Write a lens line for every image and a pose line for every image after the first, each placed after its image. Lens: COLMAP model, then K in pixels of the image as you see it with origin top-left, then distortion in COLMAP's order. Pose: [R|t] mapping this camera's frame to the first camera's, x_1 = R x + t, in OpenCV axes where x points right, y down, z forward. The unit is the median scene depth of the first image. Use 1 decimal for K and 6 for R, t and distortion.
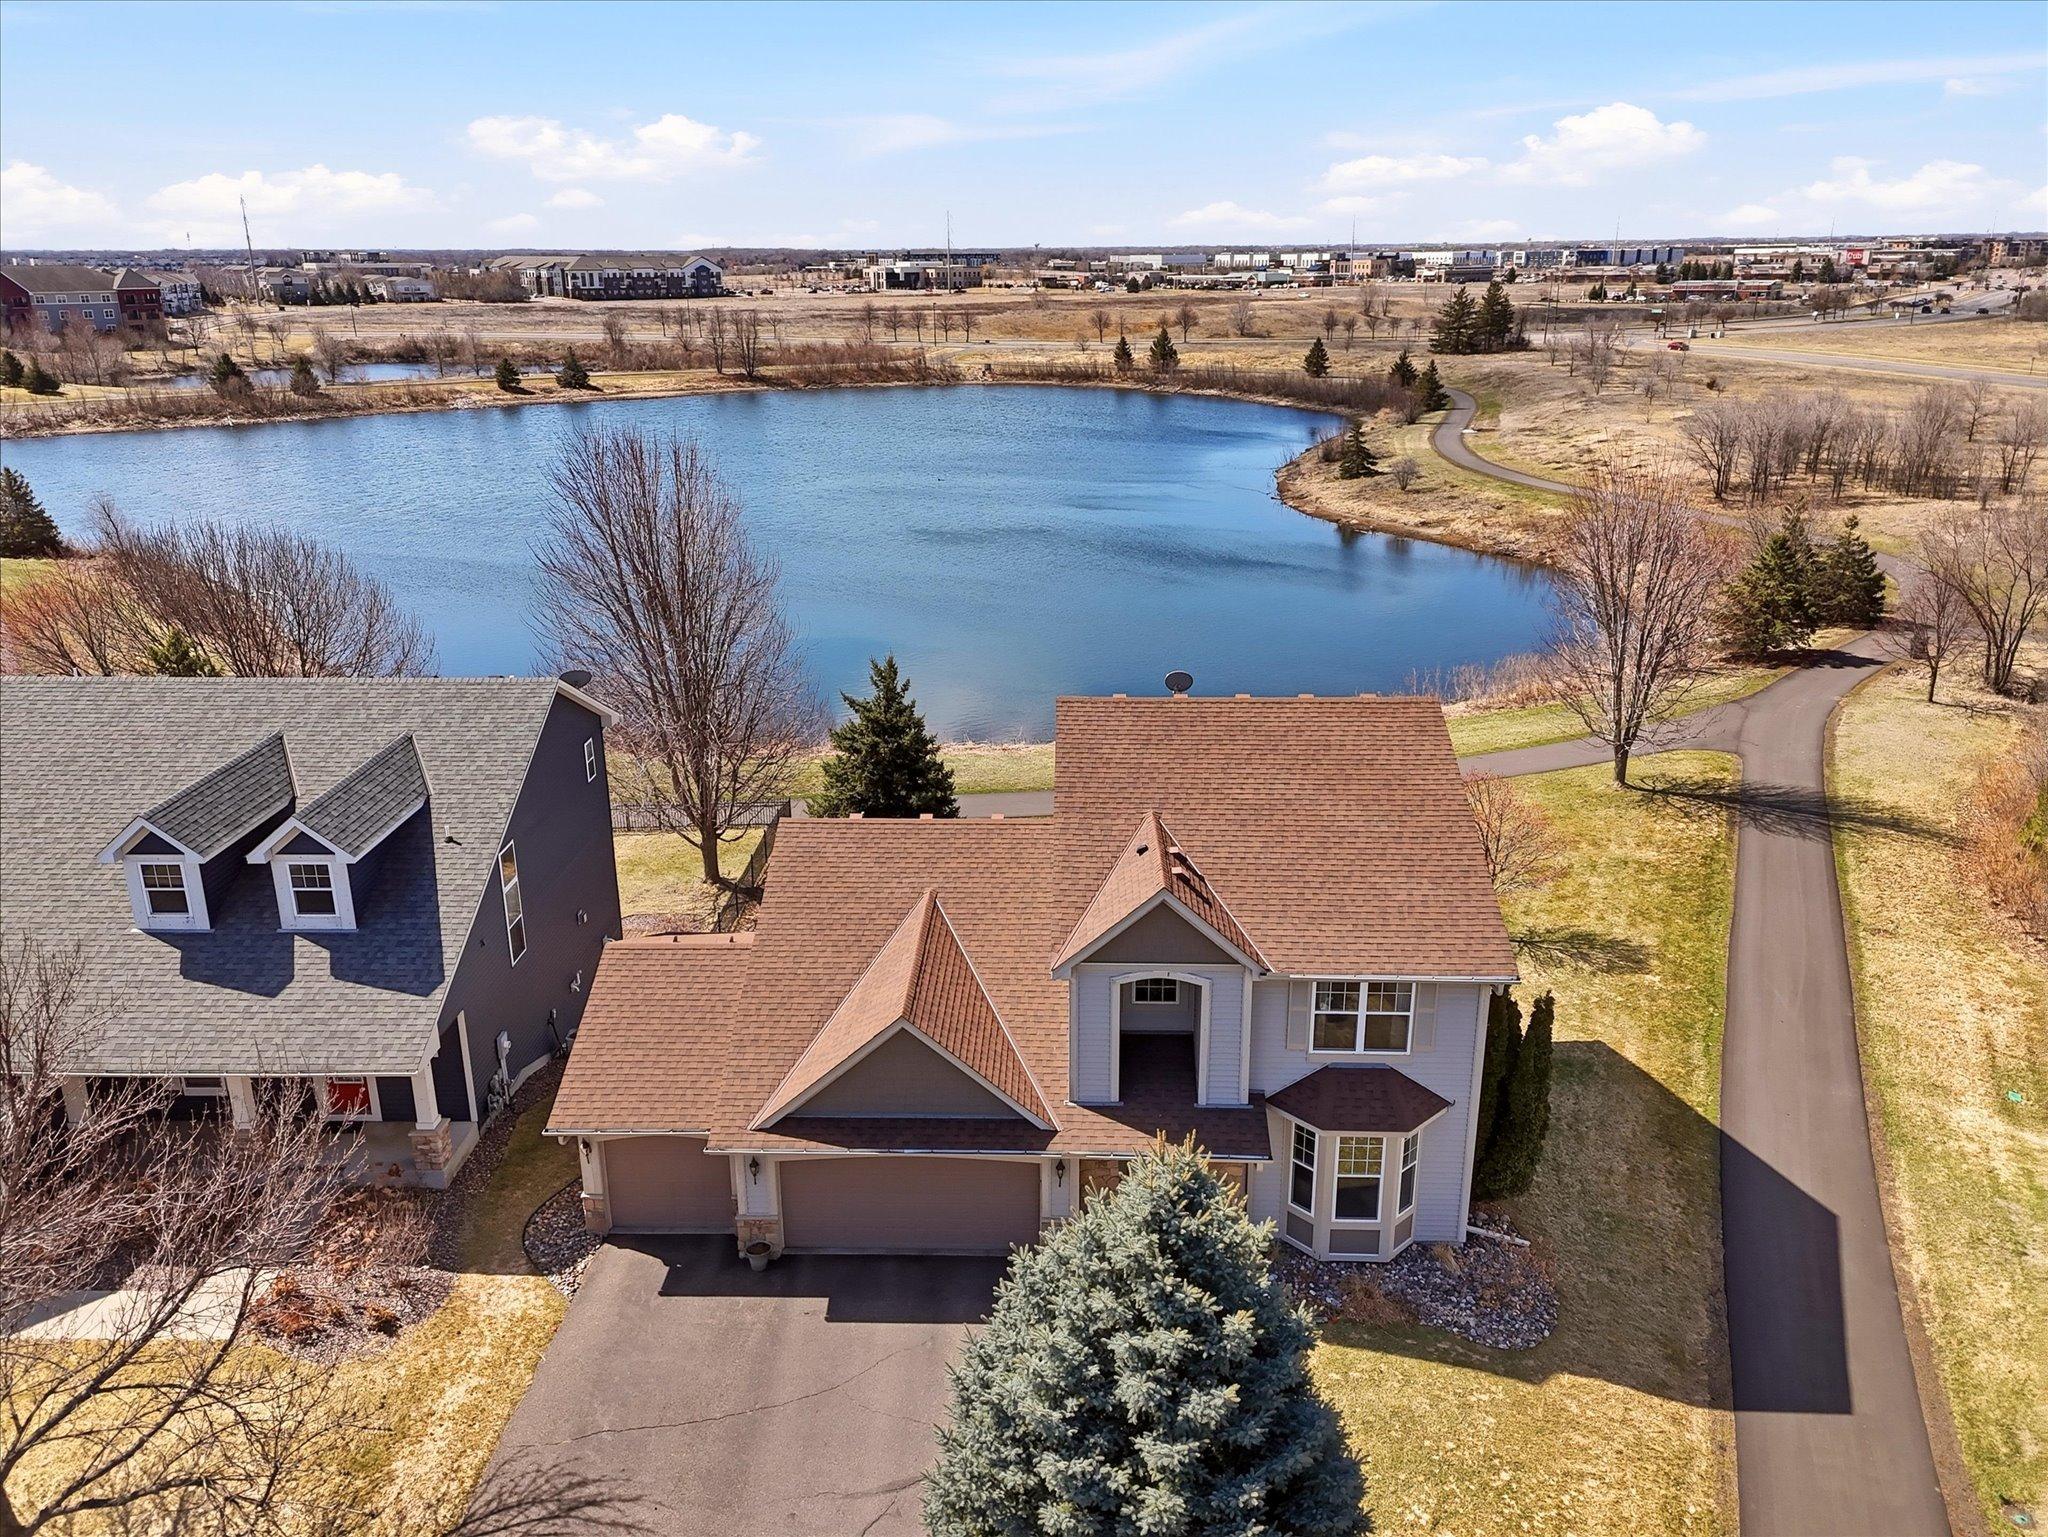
lens RADIAL K [[1496.8, 0, 1025.7], [0, 1496.8, 775.8], [0, 0, 1]] dist [0.080870, -0.066538]
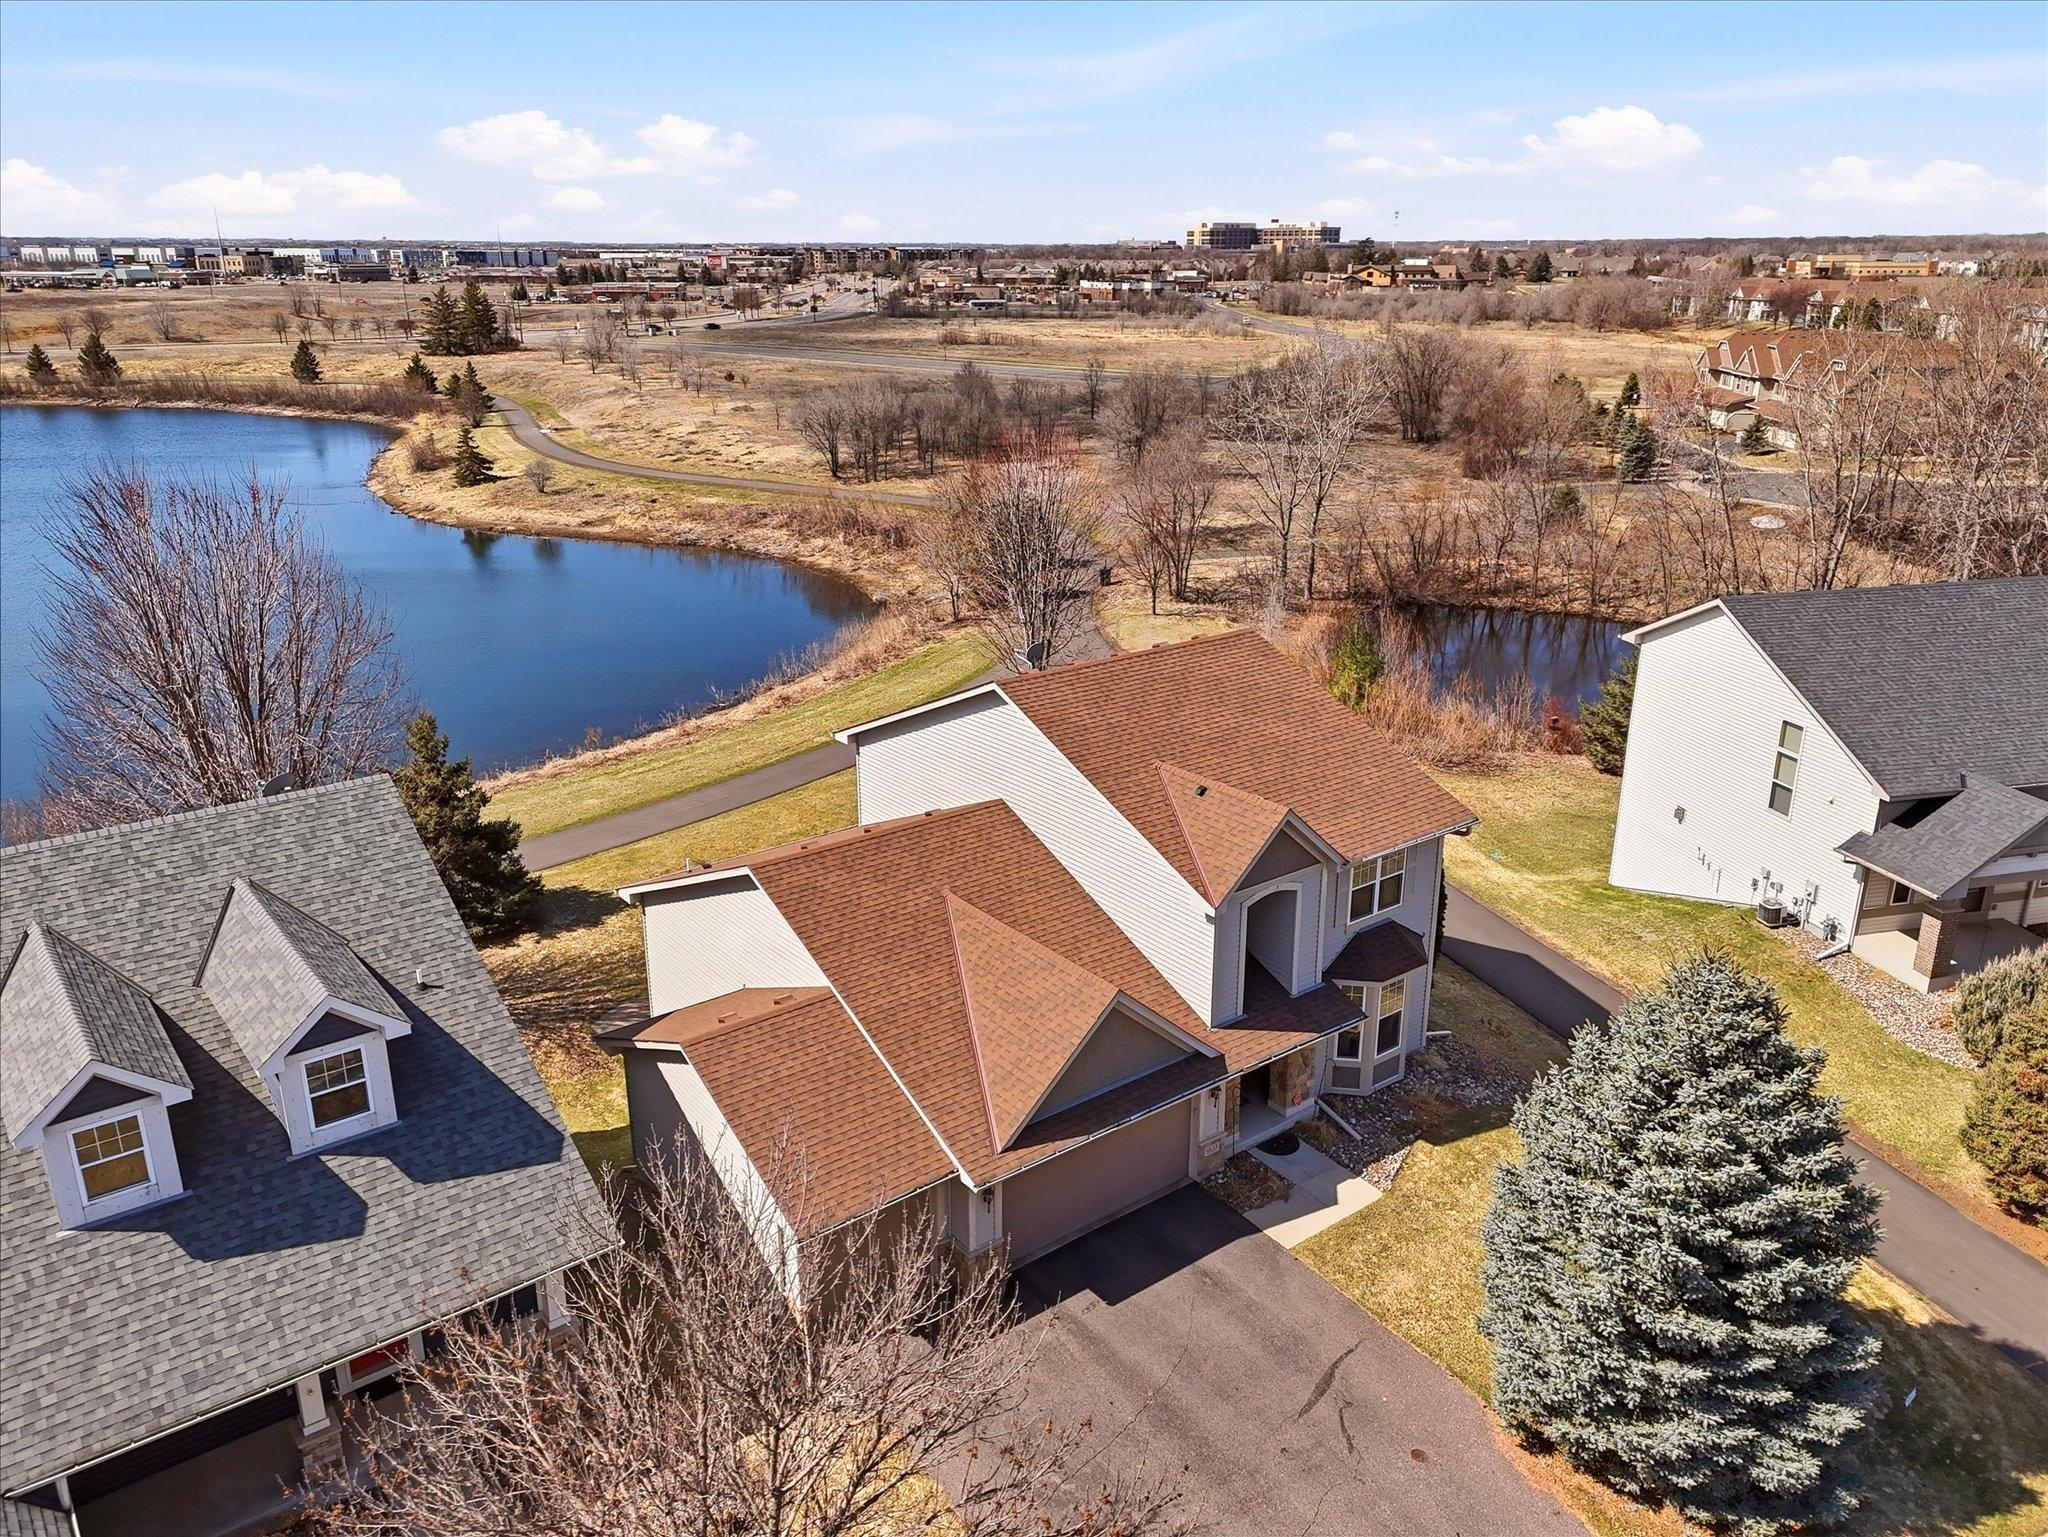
lens RADIAL K [[1496.8, 0, 1025.7], [0, 1496.8, 775.8], [0, 0, 1]] dist [0.080870, -0.066538]
pose [[0.774219, -0.205715, 0.598554, -0.586578], [0.205948, 0.976121, 0.069091, -0.055276], [-0.598474, 0.069780, 0.798098, 0.168893]]
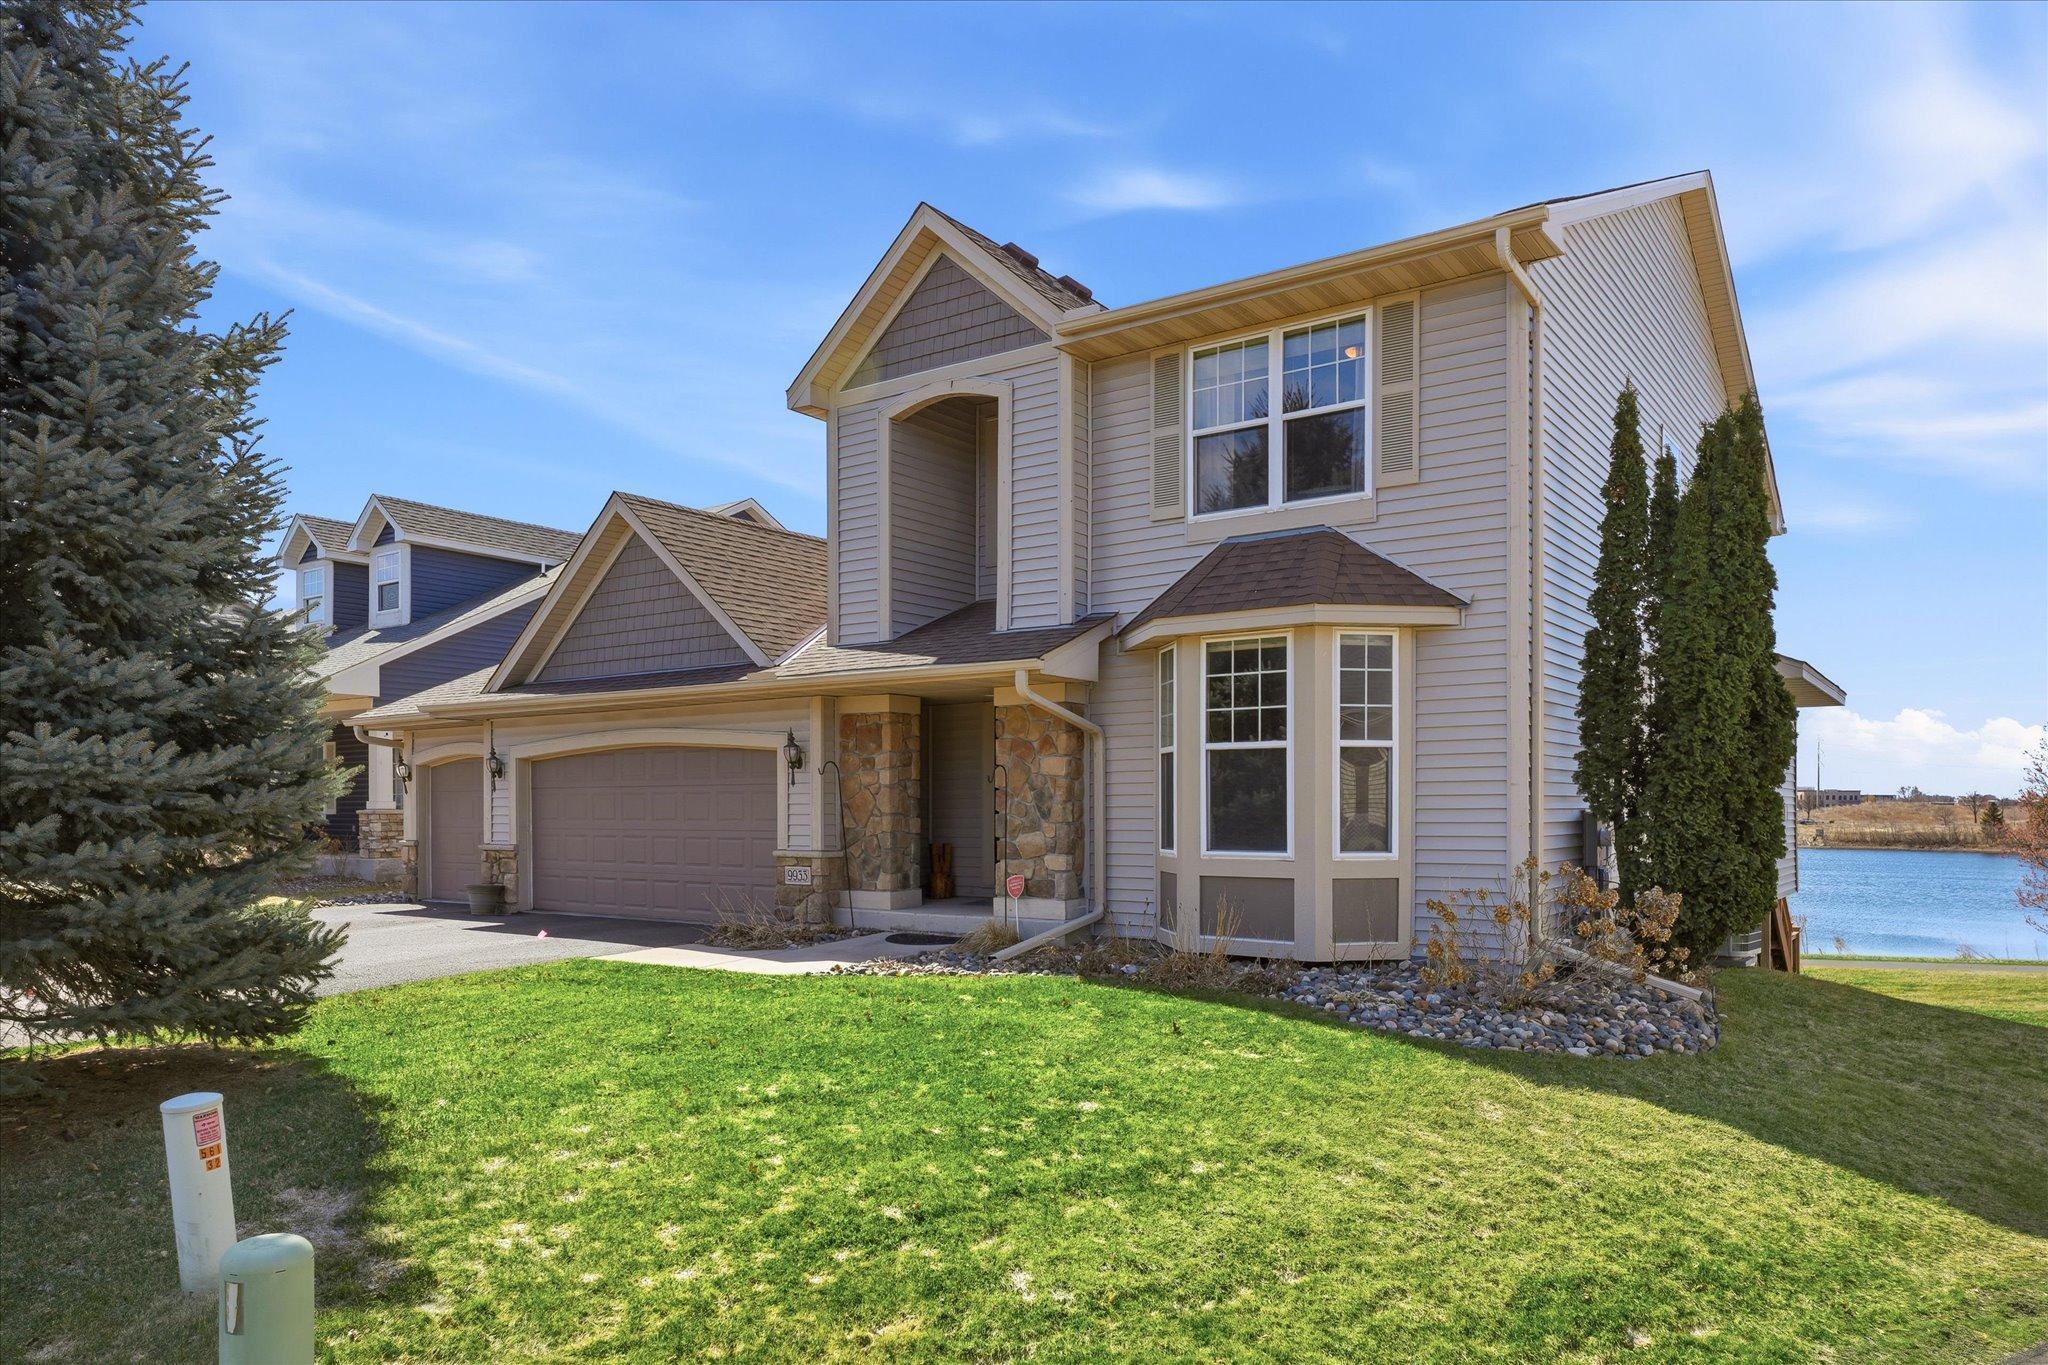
lens RADIAL K [[1355.0, 0, 1023.9], [0, 1355.0, 836.5], [0, 0, 1]] dist [-0.001033, 0.000071]
pose [[0.828357, 0.014837, -0.560005, 0.341962], [-0.187394, 0.949400, -0.252038, 0.350764], [0.527929, 0.313718, 0.789222, 0.539254]]
